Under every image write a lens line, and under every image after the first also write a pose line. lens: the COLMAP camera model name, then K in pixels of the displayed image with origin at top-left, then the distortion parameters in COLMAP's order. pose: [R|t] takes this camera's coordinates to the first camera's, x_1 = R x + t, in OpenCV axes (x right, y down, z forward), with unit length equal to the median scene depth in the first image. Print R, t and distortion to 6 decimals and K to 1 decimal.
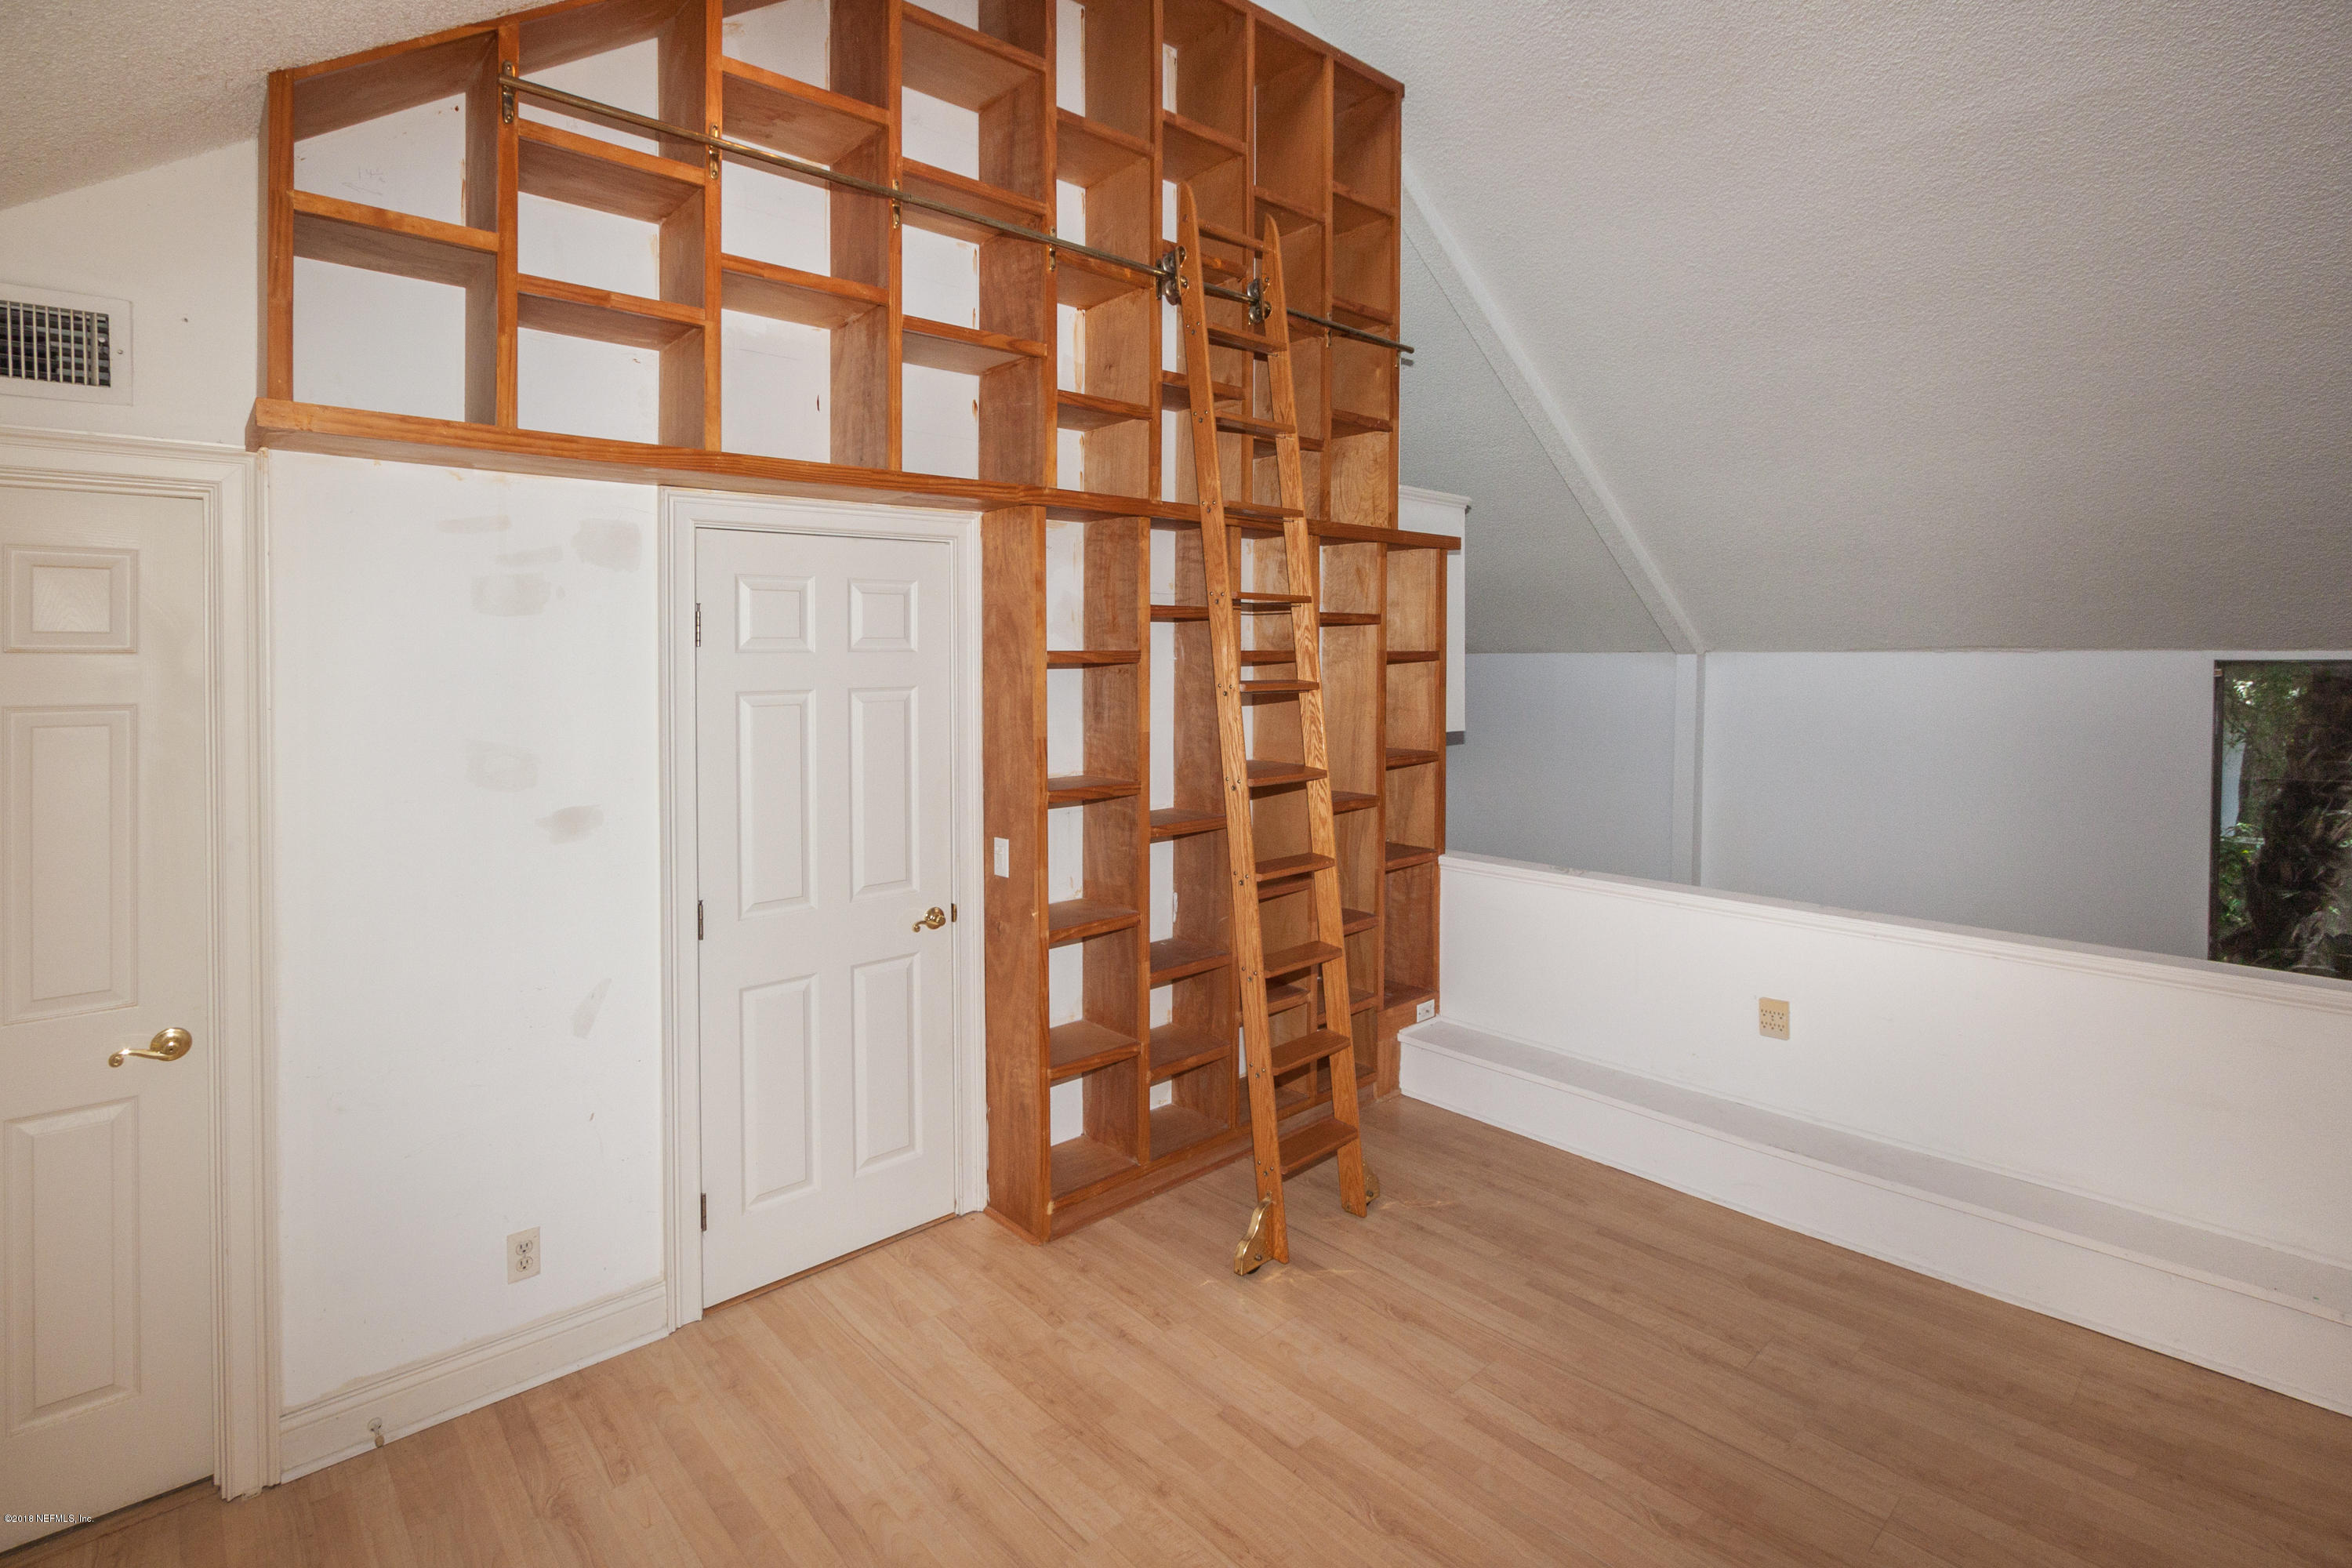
lens RADIAL K [[1132.5, 0, 1152.7], [0, 1132.5, 714.1], [0, 0, 1]] dist [-0.001493, 0.000403]
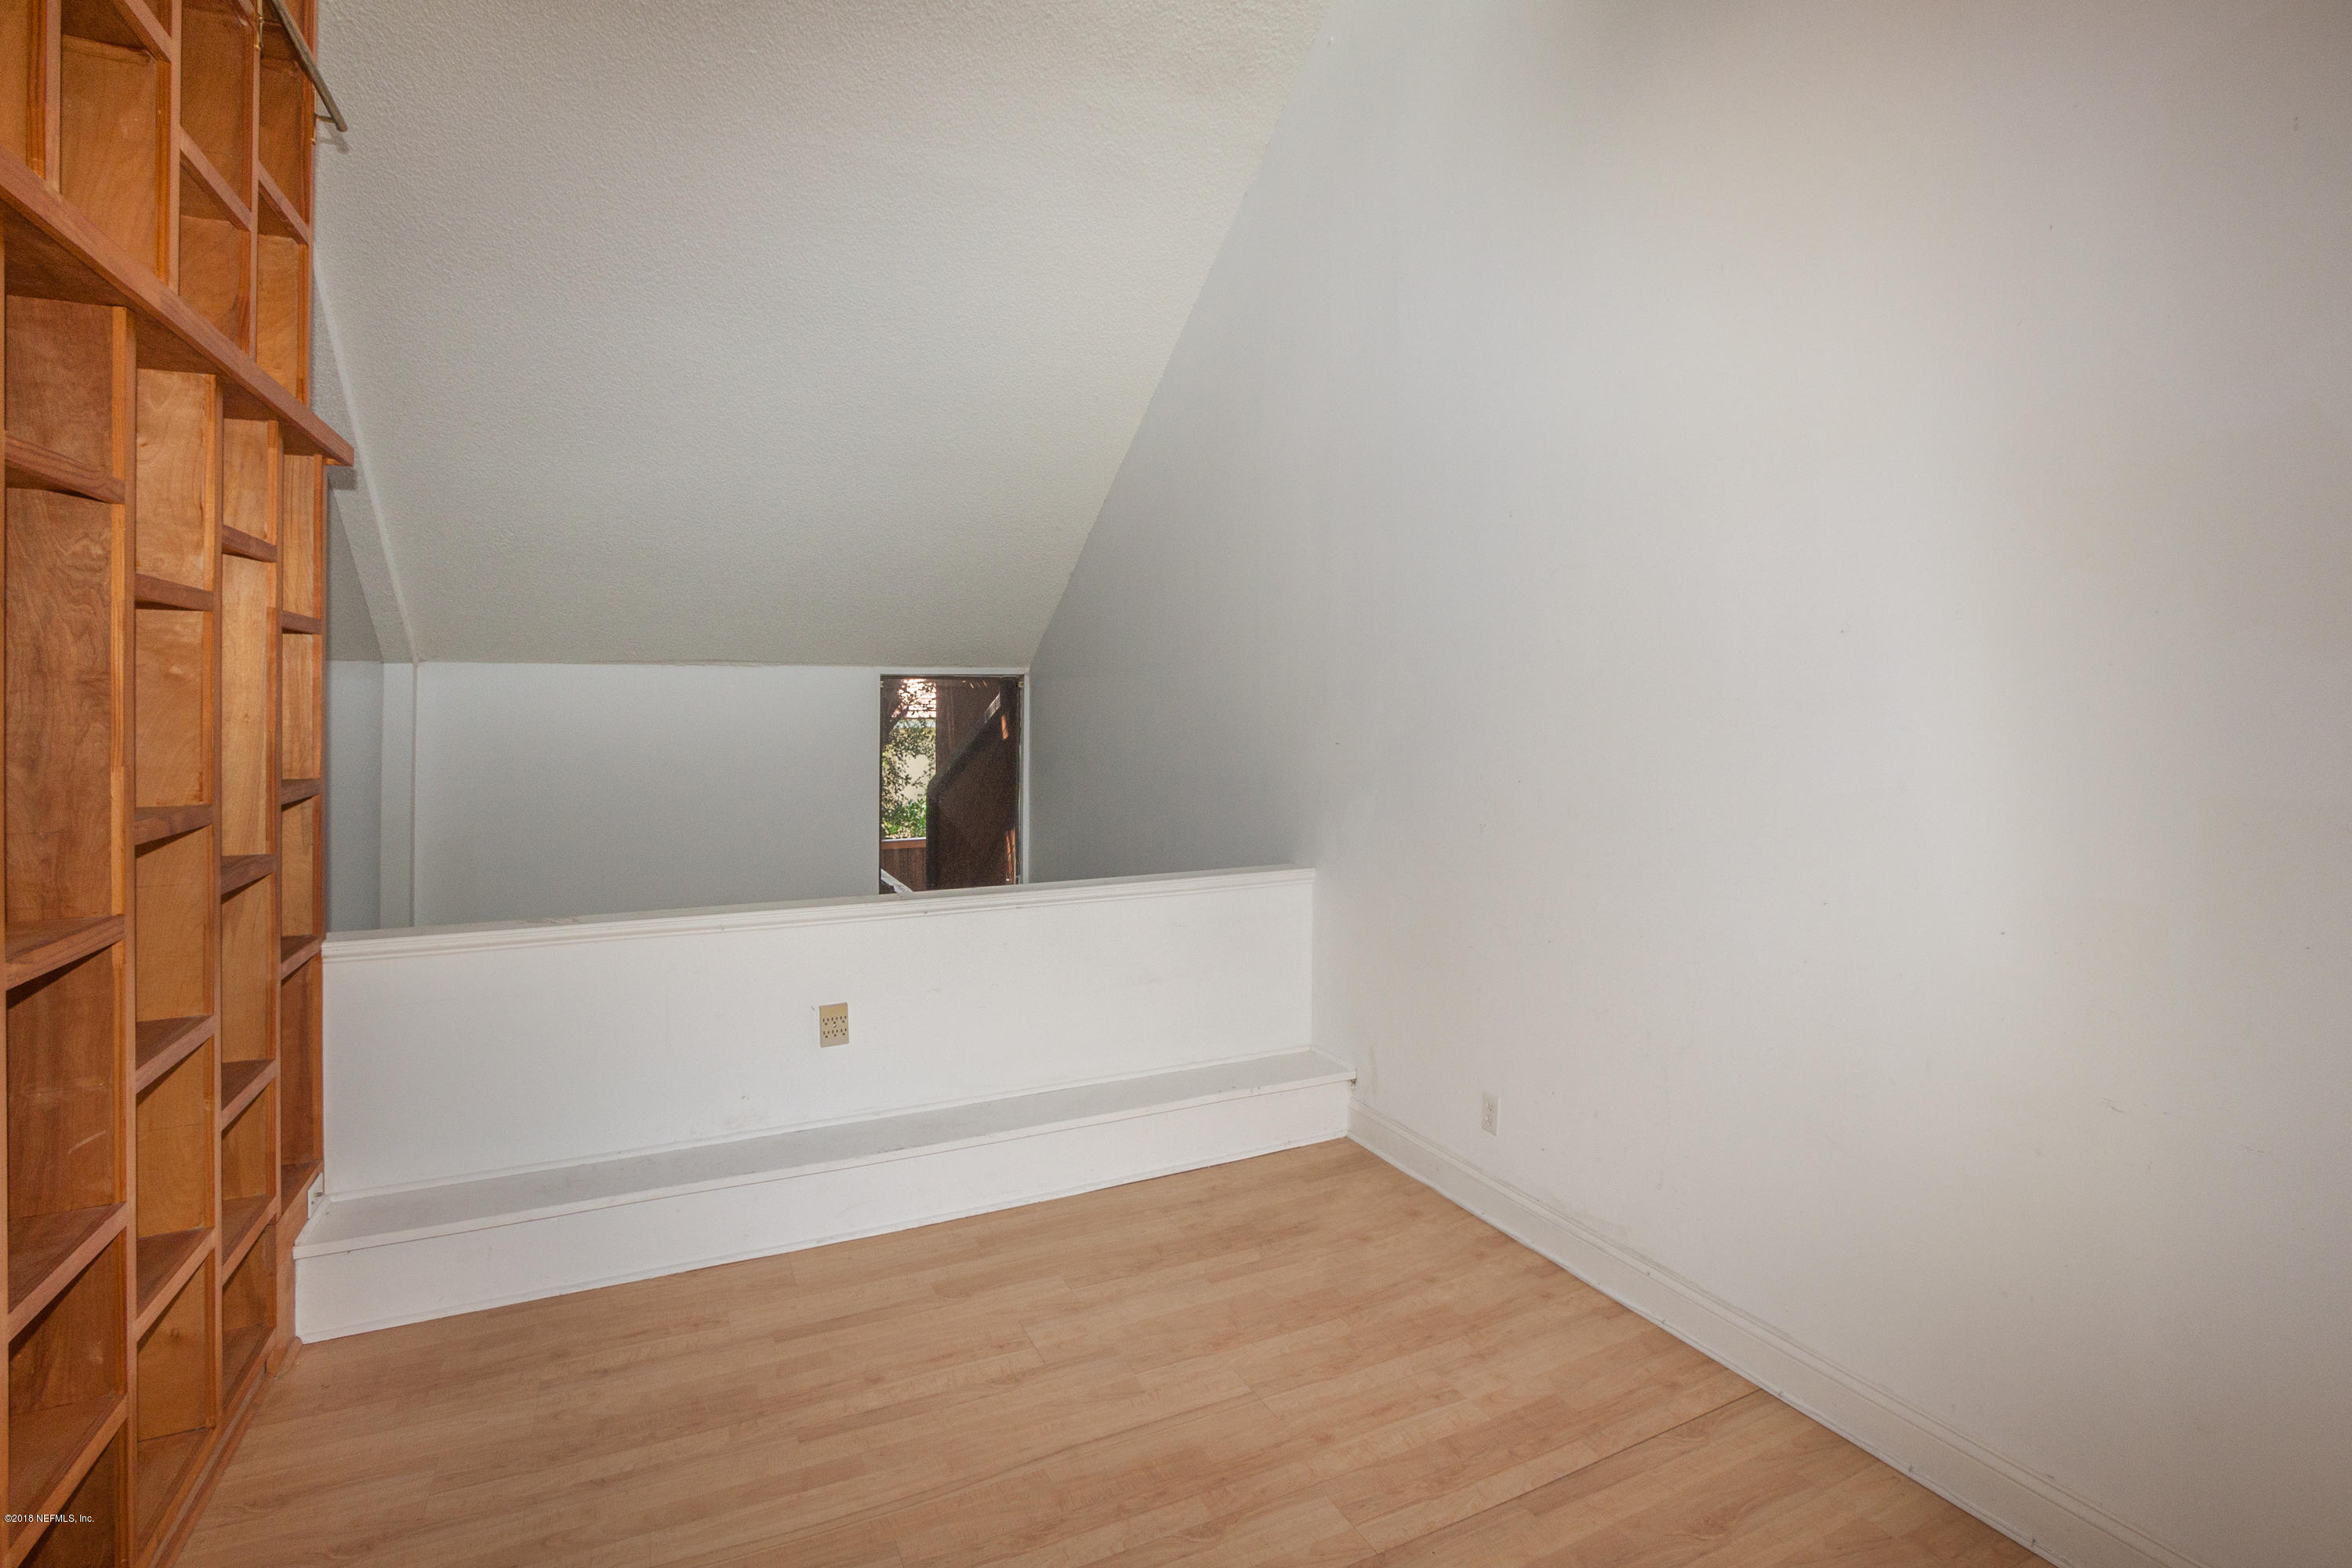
lens RADIAL K [[1132.5, 0, 1152.7], [0, 1132.5, 714.1], [0, 0, 1]] dist [-0.001493, 0.000403]
pose [[0.288791, -0.006889, 0.957367, -0.270820], [0.047535, 0.998844, -0.007152, 0.028209], [-0.956211, 0.047574, 0.288785, 0.446796]]
